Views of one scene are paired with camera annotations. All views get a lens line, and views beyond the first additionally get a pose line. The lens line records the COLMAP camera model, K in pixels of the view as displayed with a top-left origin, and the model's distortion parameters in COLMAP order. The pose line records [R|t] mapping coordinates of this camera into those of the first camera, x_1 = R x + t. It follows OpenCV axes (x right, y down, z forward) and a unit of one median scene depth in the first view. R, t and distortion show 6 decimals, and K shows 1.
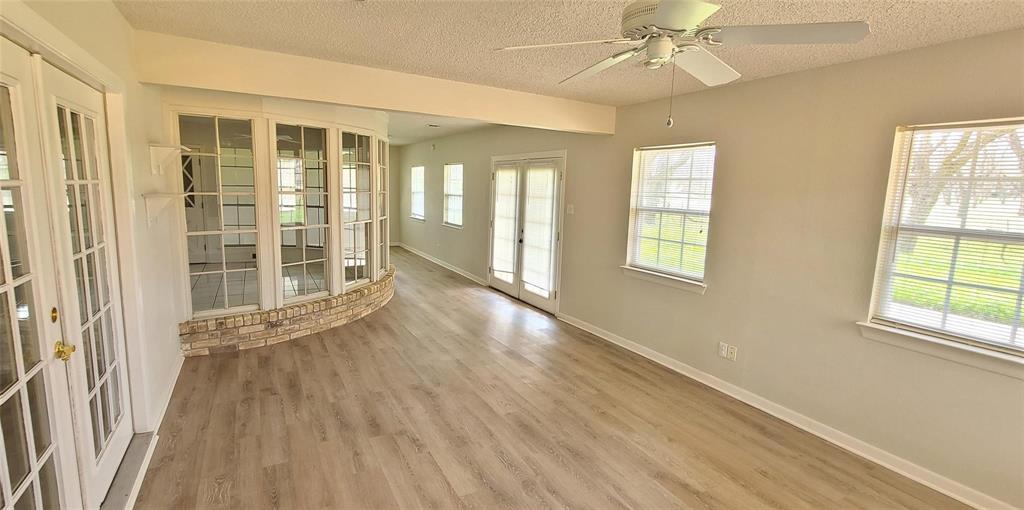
lens RADIAL K [[450.5, 0, 512.5], [0, 450.5, 255.2], [0, 0, 1]] dist [0.011575, 0.000033]
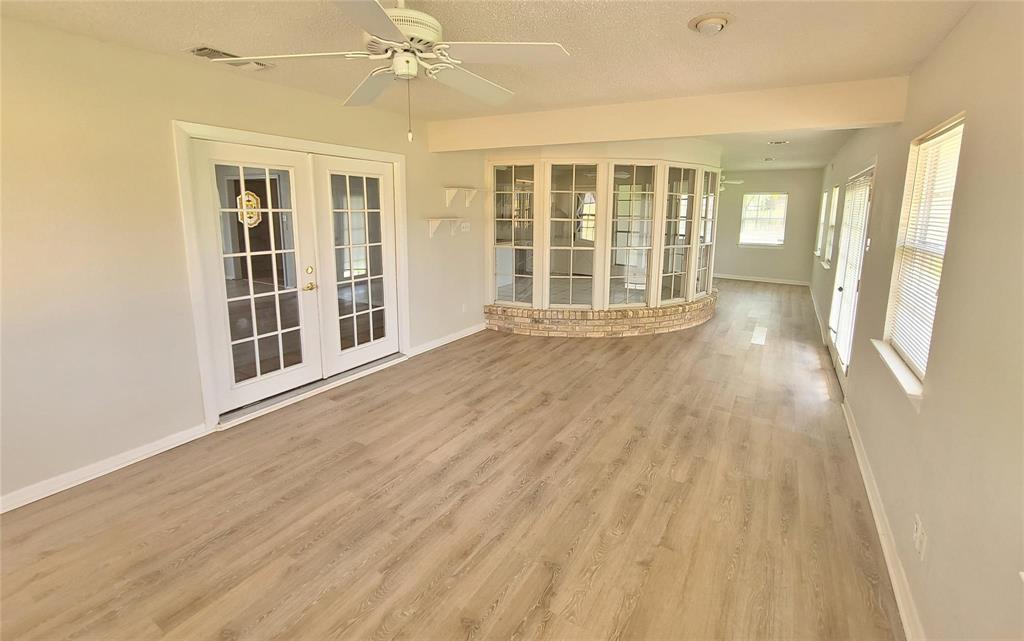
lens RADIAL K [[448.0, 0, 530.5], [0, 448.0, 278.6], [0, 0, 1]] dist [0.002279, 0.000008]
pose [[0.508175, 0.108136, -0.854438, 0.697037], [-0.129342, 0.990417, 0.048419, -0.033758], [0.851486, 0.085909, 0.517292, 0.391128]]
